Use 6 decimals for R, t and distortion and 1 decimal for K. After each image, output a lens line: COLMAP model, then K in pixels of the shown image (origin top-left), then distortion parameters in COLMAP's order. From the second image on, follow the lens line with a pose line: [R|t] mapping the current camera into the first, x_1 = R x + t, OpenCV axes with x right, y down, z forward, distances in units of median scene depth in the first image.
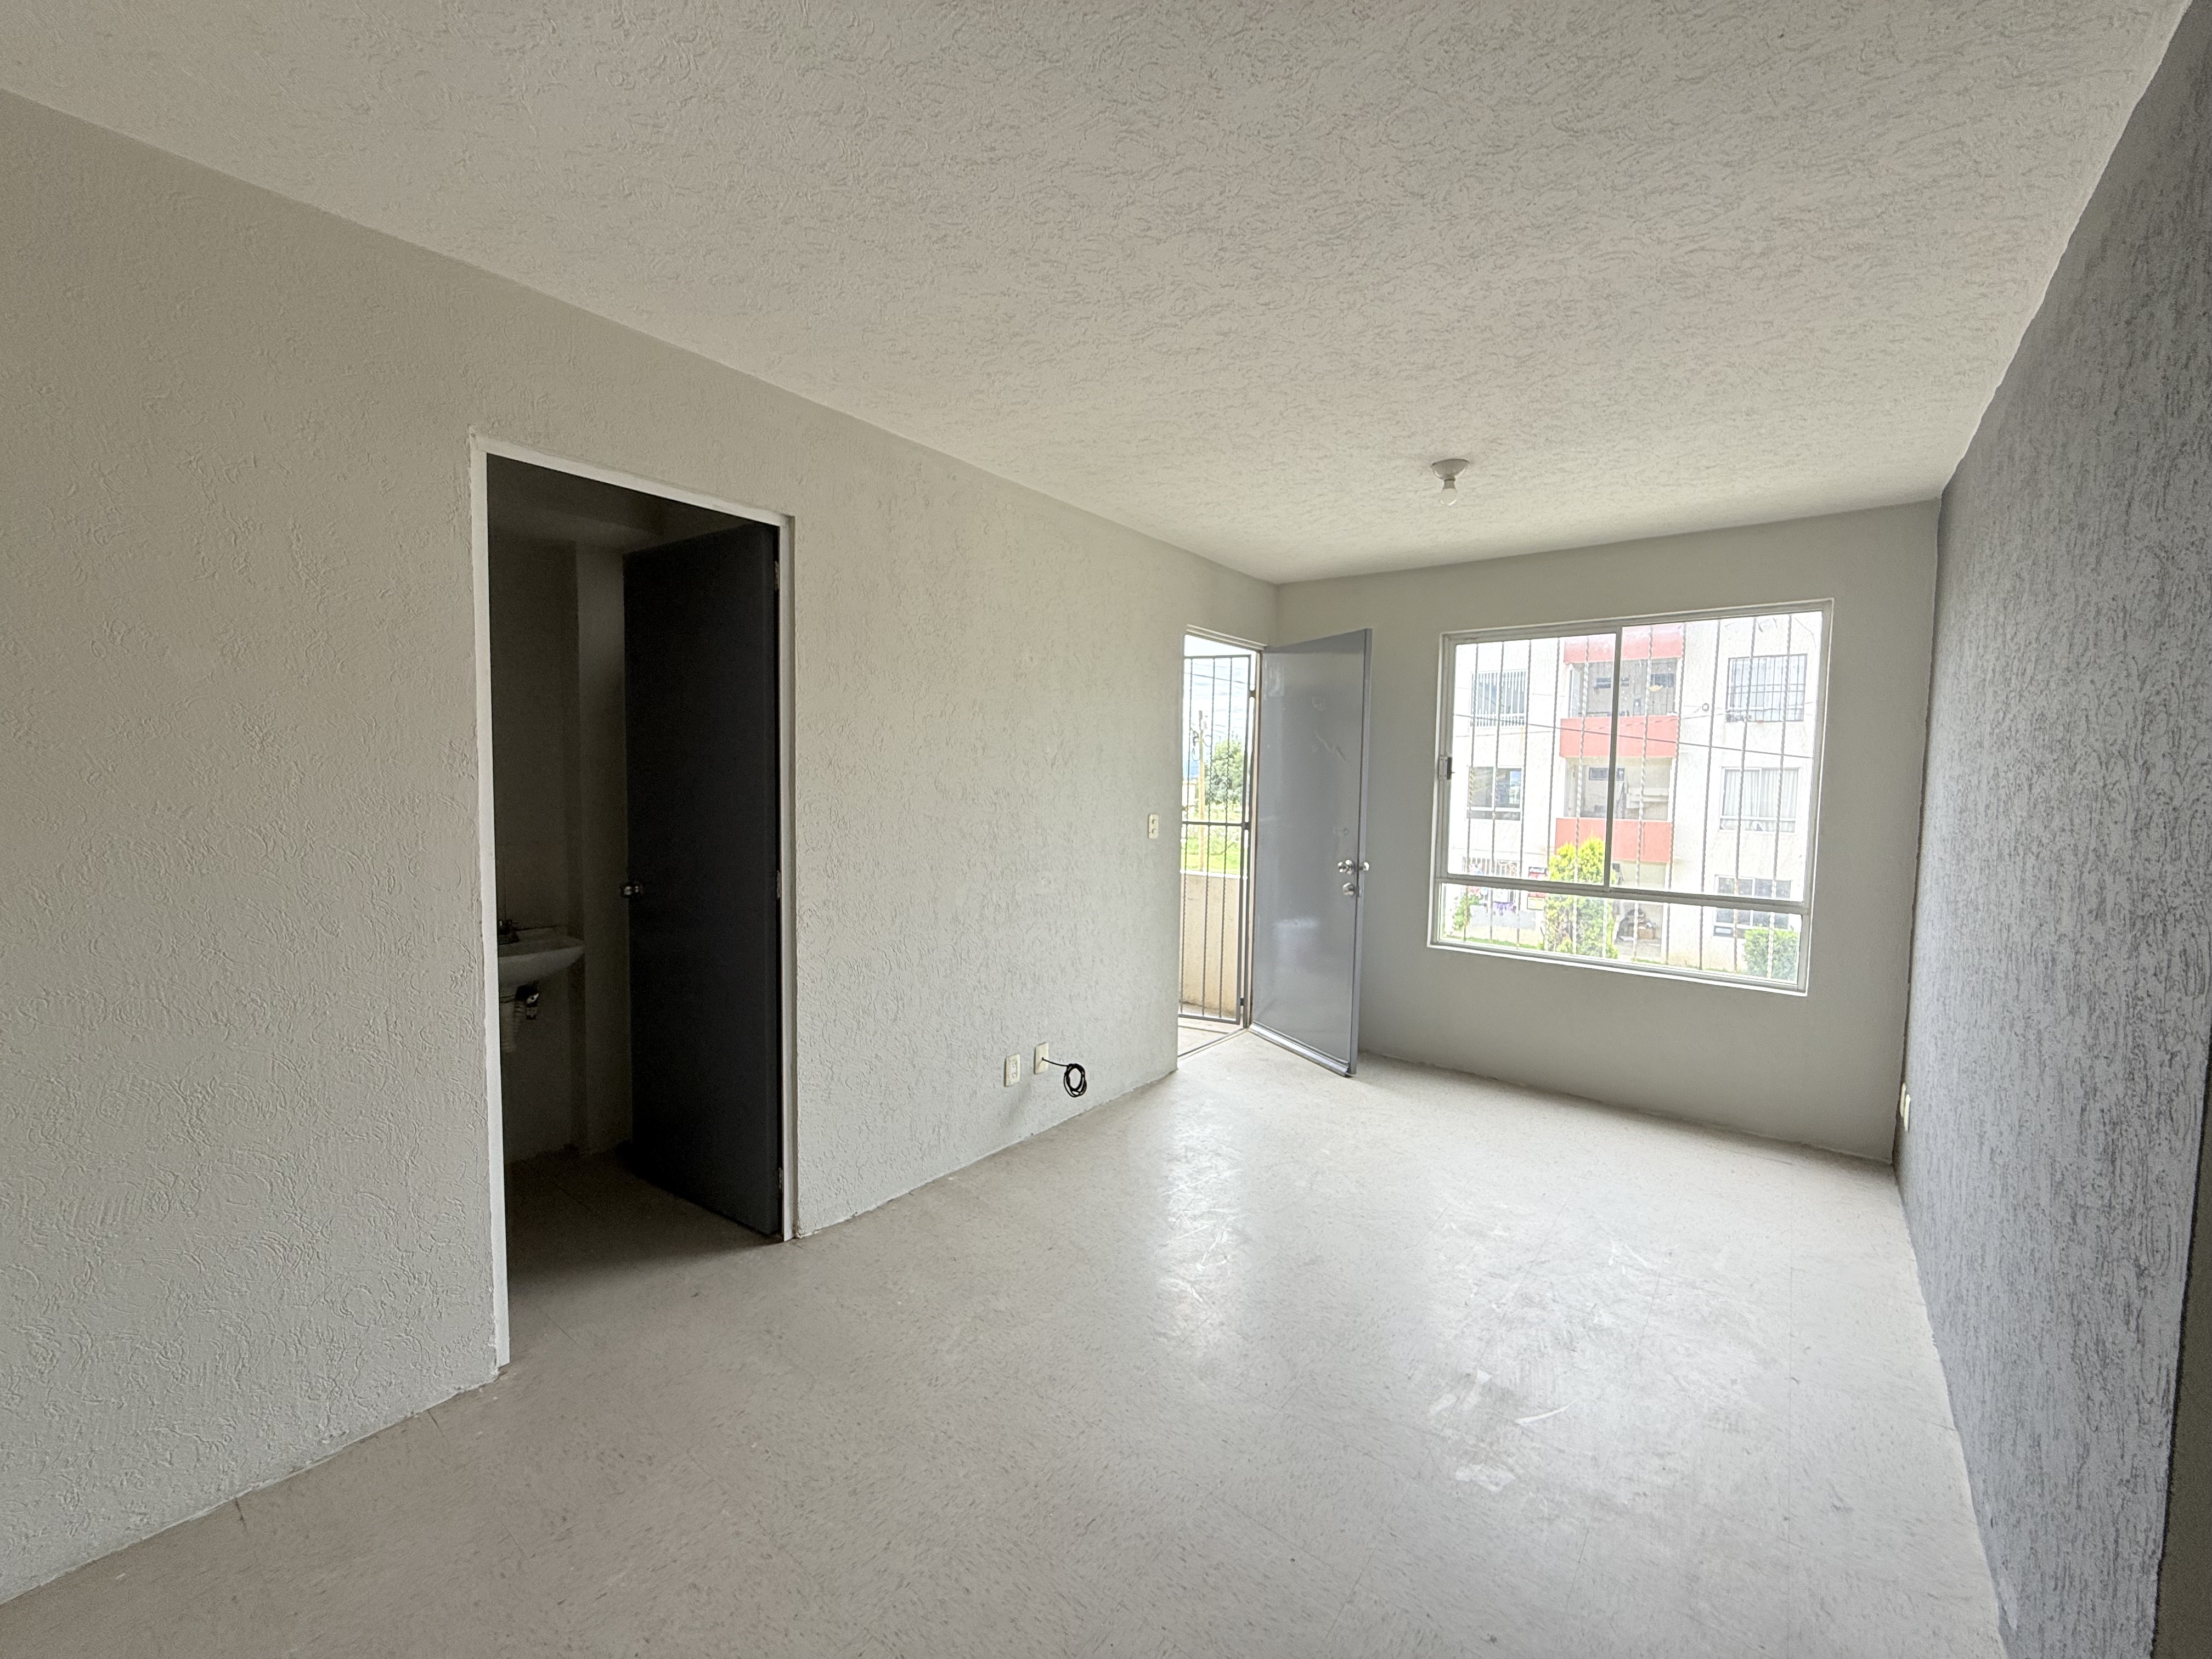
lens RADIAL K [[880.5, 0, 1097.5], [0, 880.5, 827.9], [0, 0, 1]] dist [-0.000972, 0.000136]
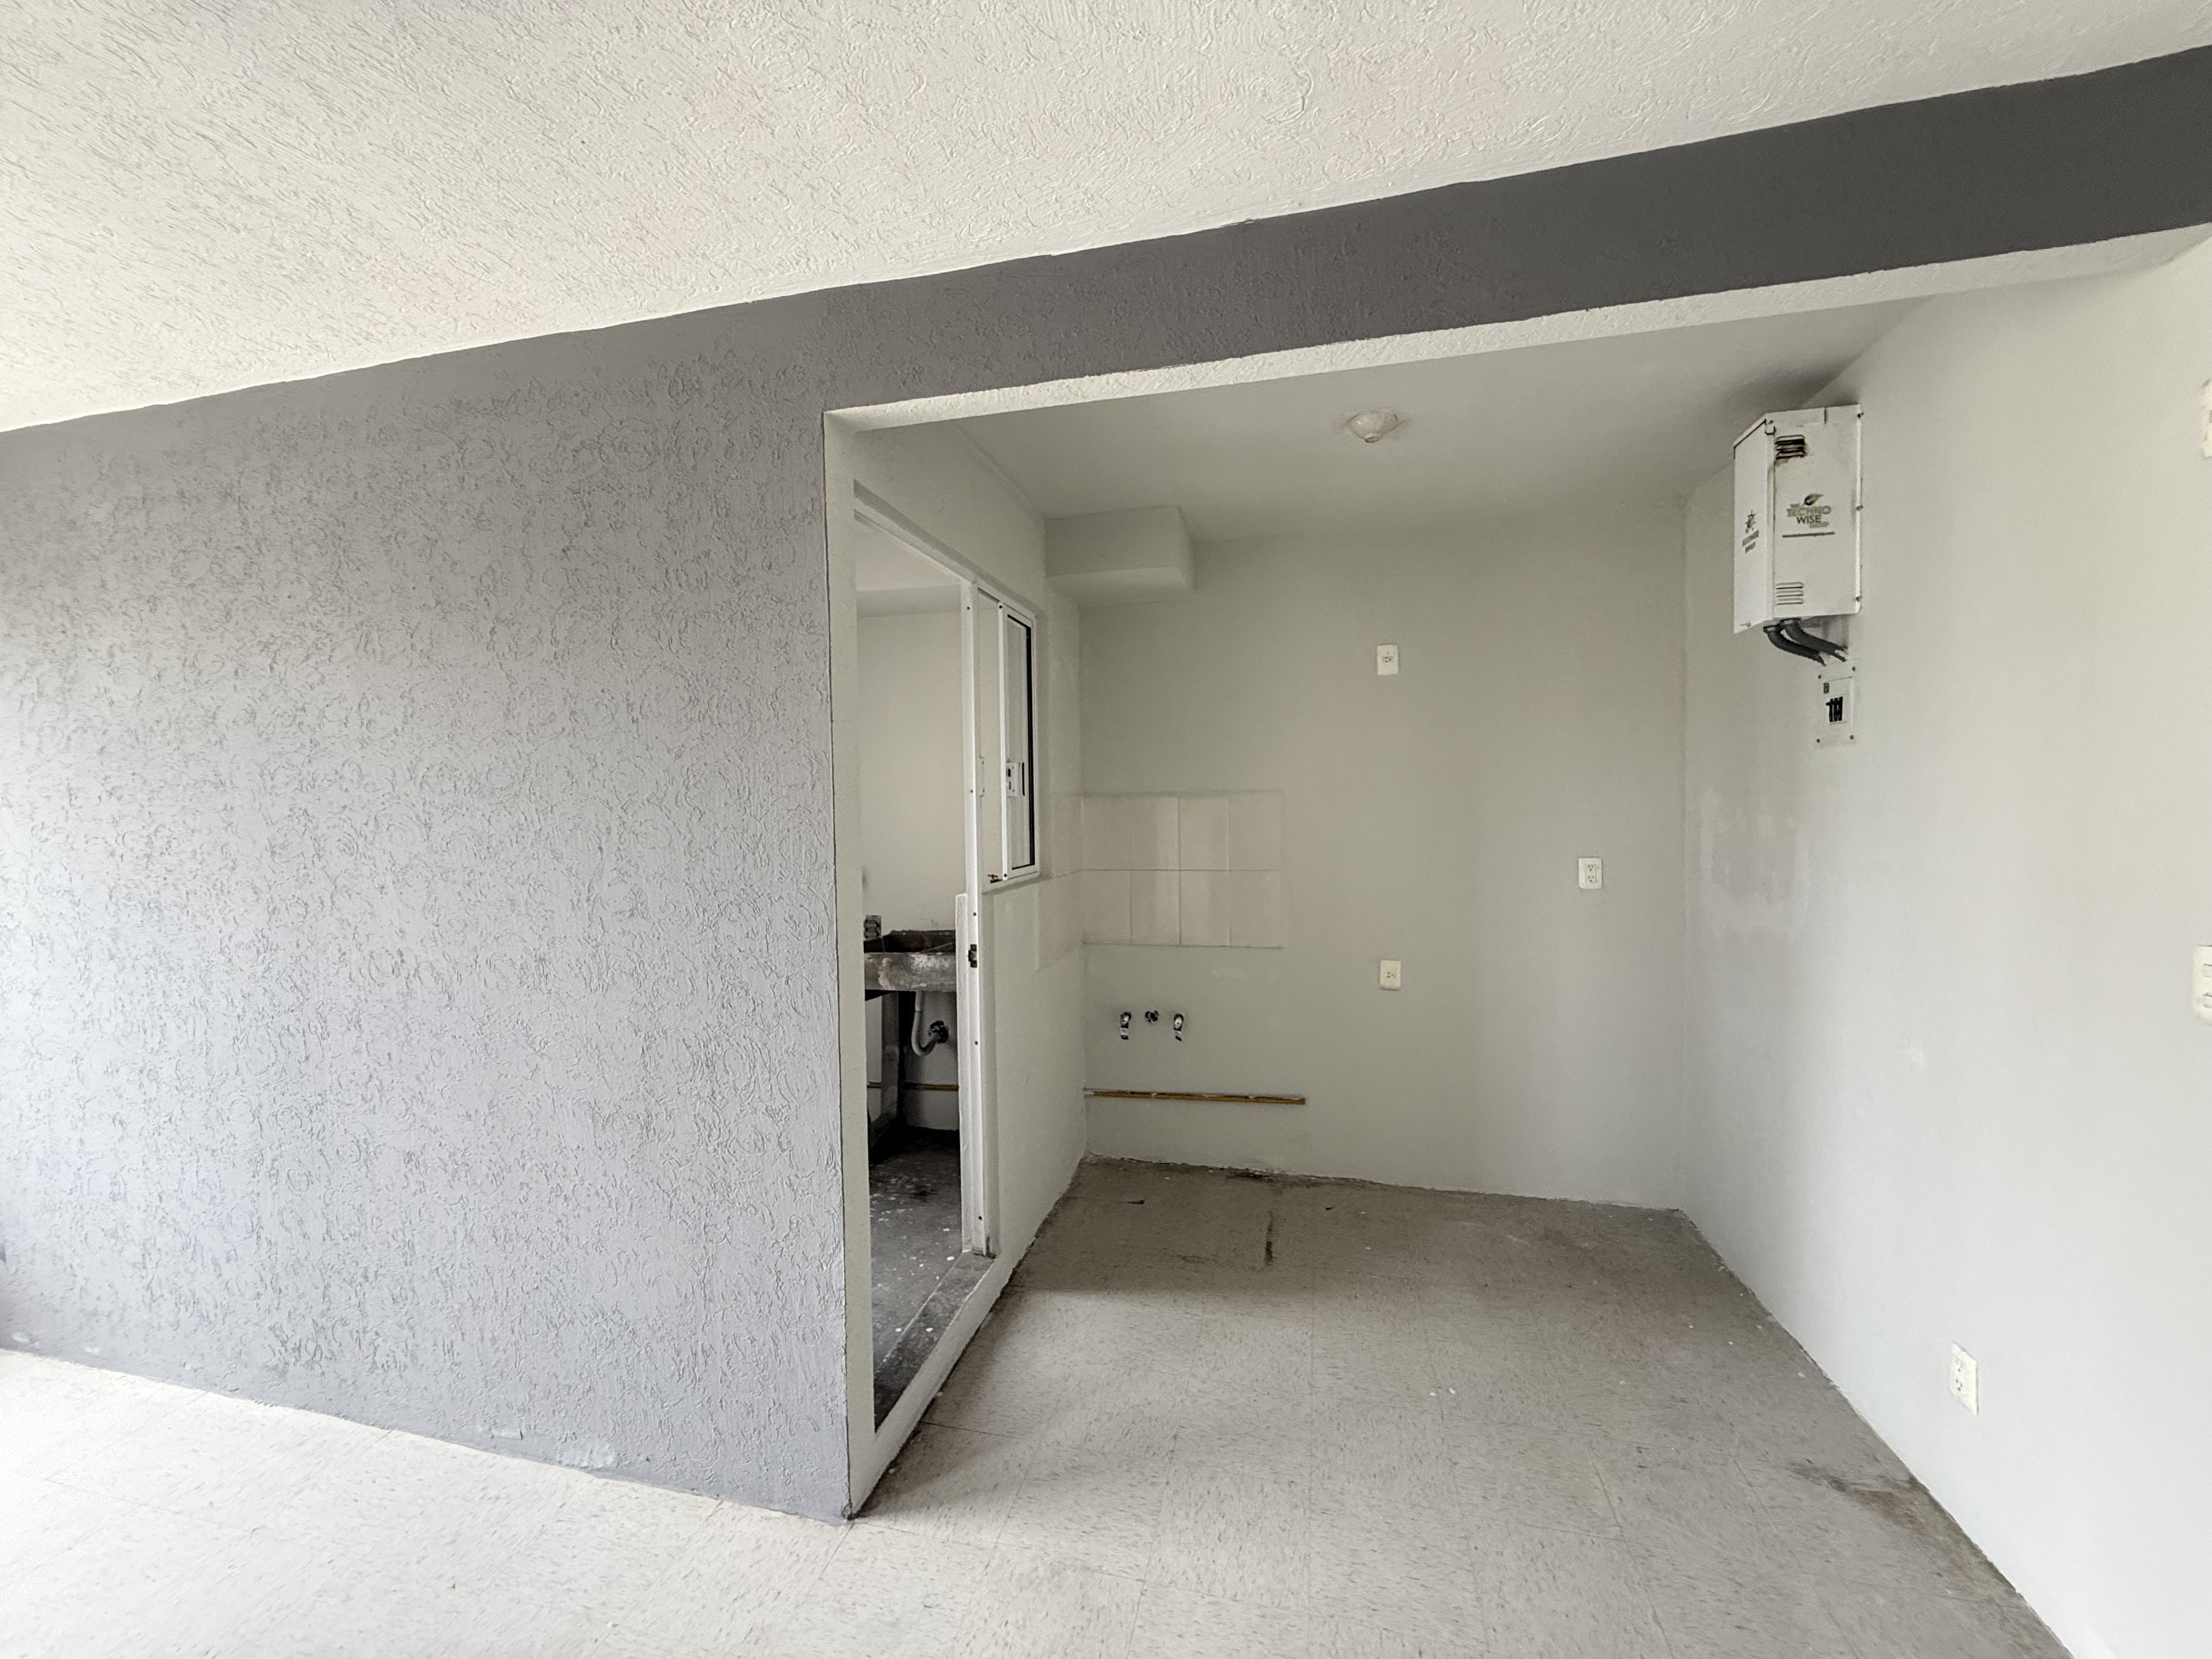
lens RADIAL K [[880.5, 0, 1099.4], [0, 880.5, 832.5], [0, 0, 1]] dist [-0.000972, 0.000136]
pose [[-0.412451, -0.040846, 0.910063, -0.291870], [0.060799, 0.995533, 0.072237, -0.055665], [-0.908949, 0.085125, -0.408125, 0.548712]]
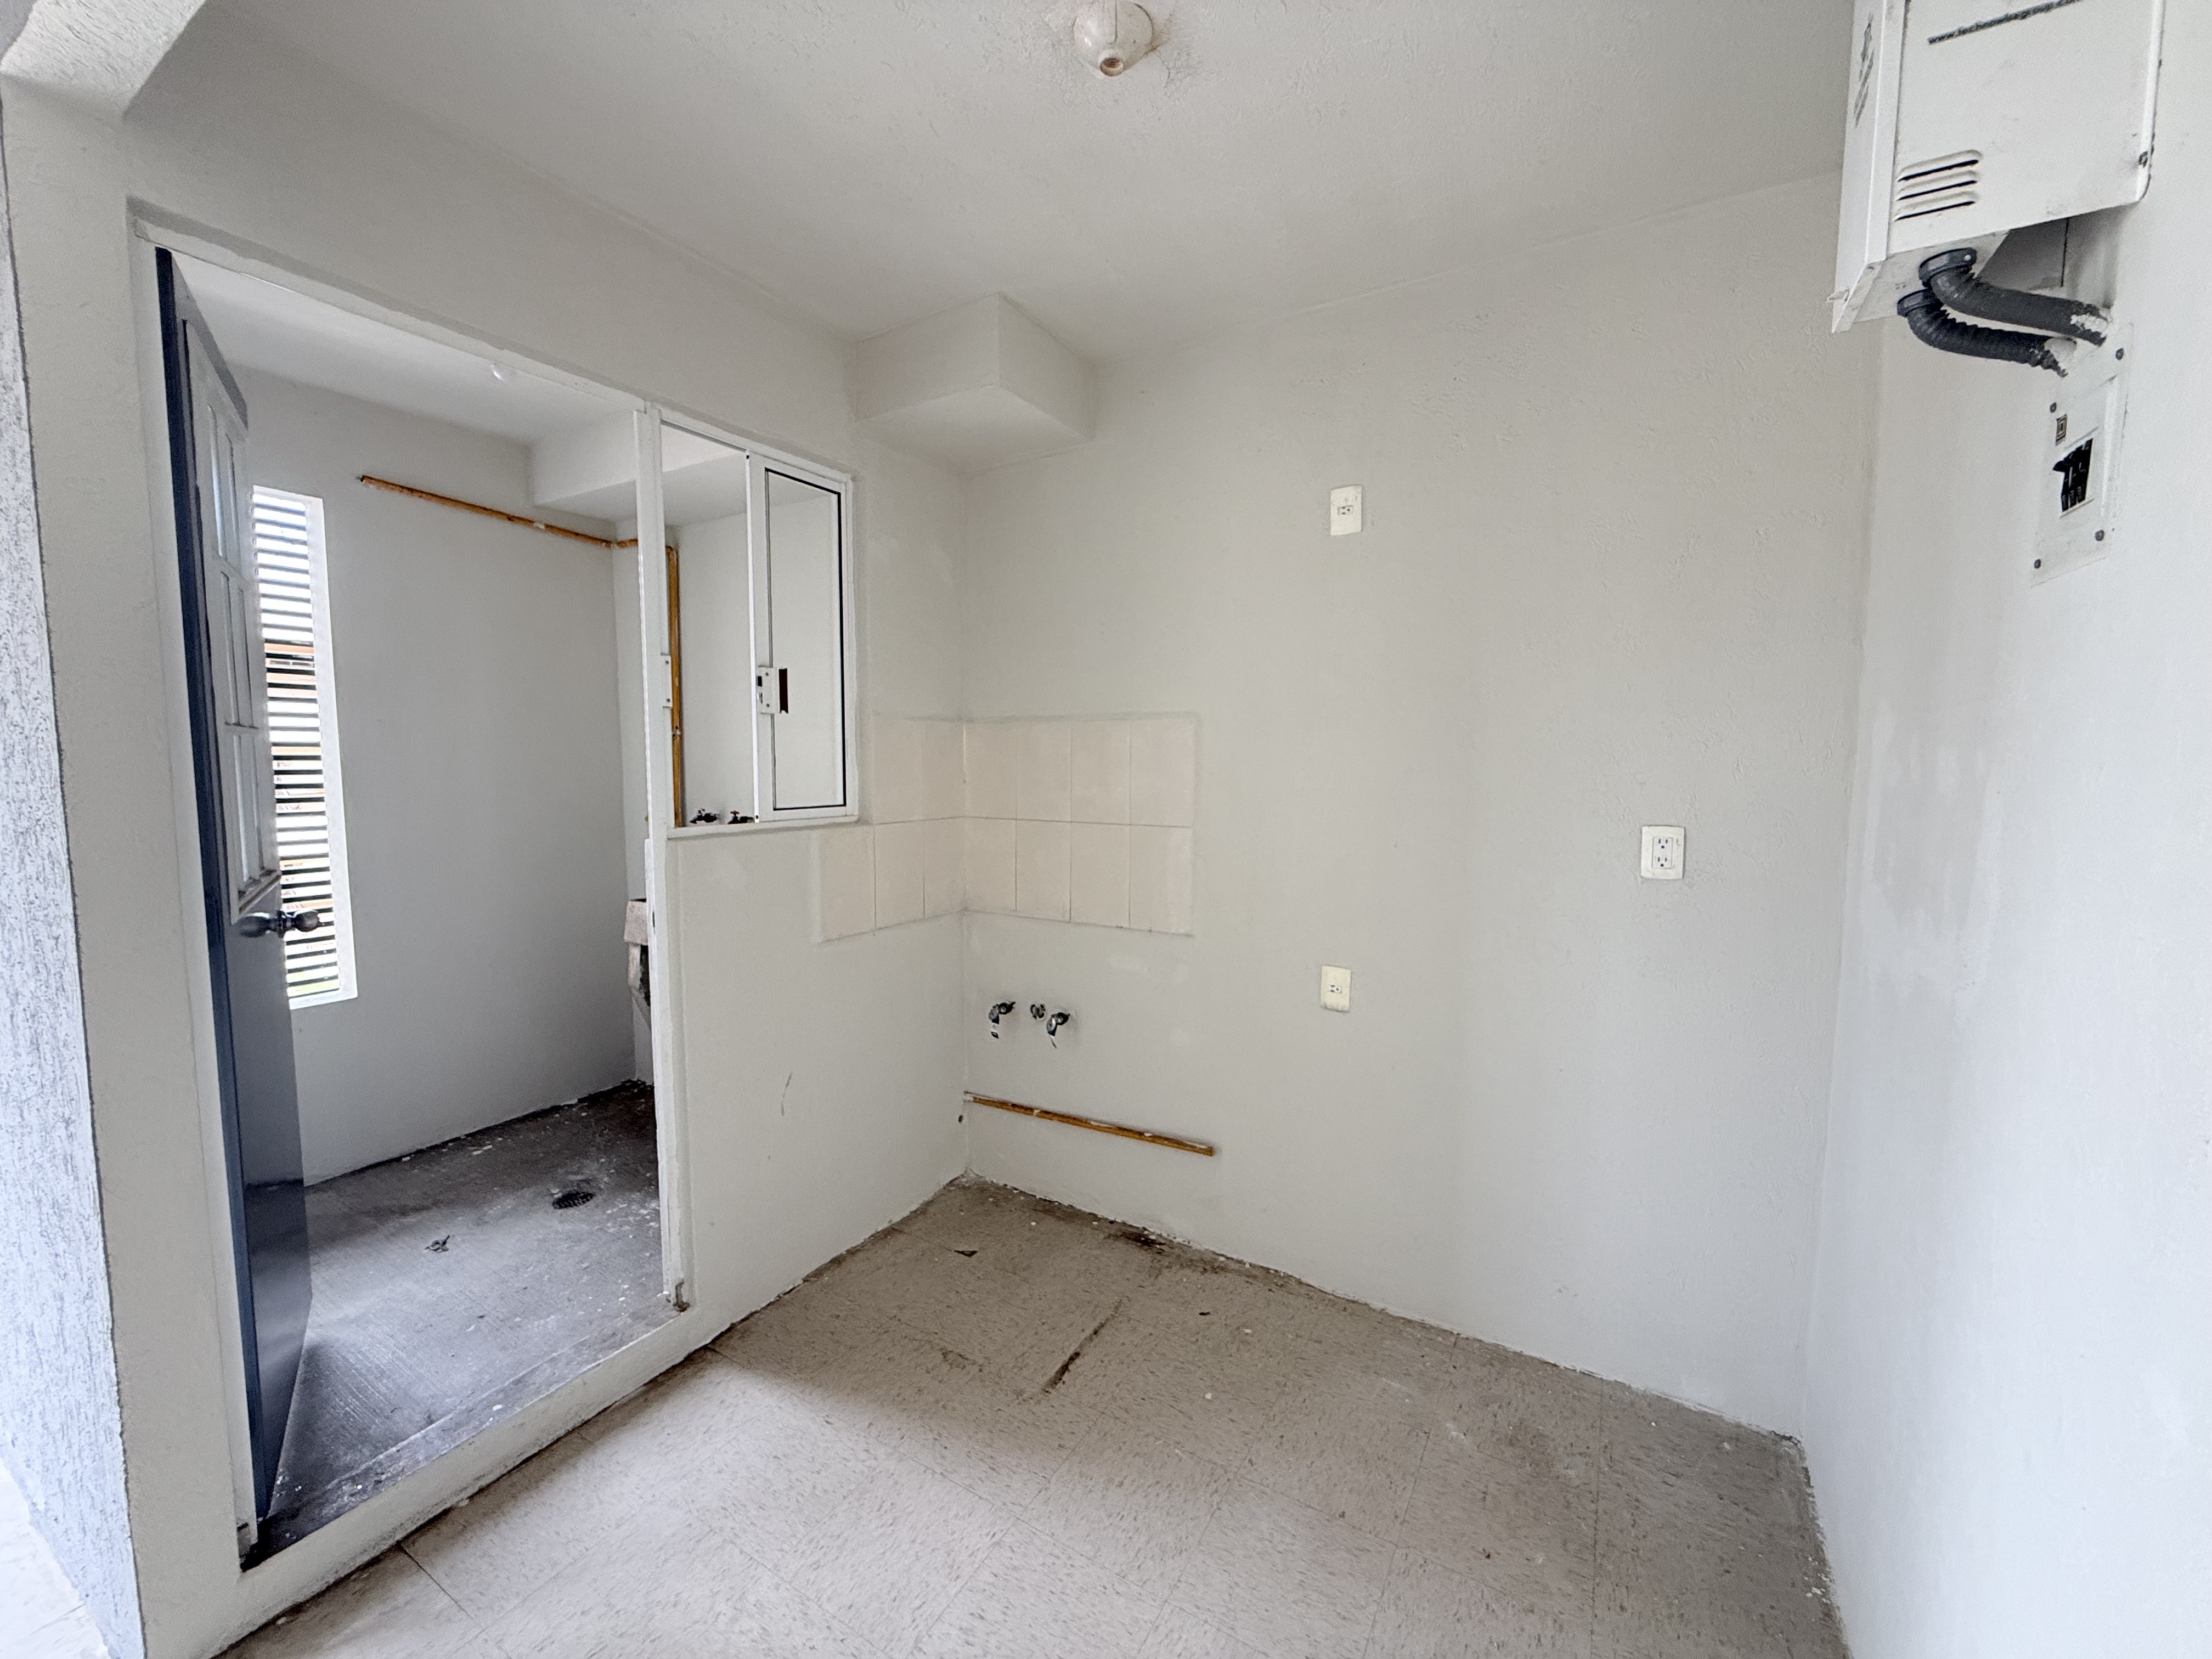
lens RADIAL K [[880.5, 0, 1098.6], [0, 880.5, 830.6], [0, 0, 1]] dist [-0.000972, 0.000136]
pose [[-0.130778, -0.099683, 0.986388, -0.074177], [0.051618, 0.992898, 0.107185, 0.025665], [-0.990067, 0.064933, -0.124704, -0.139147]]
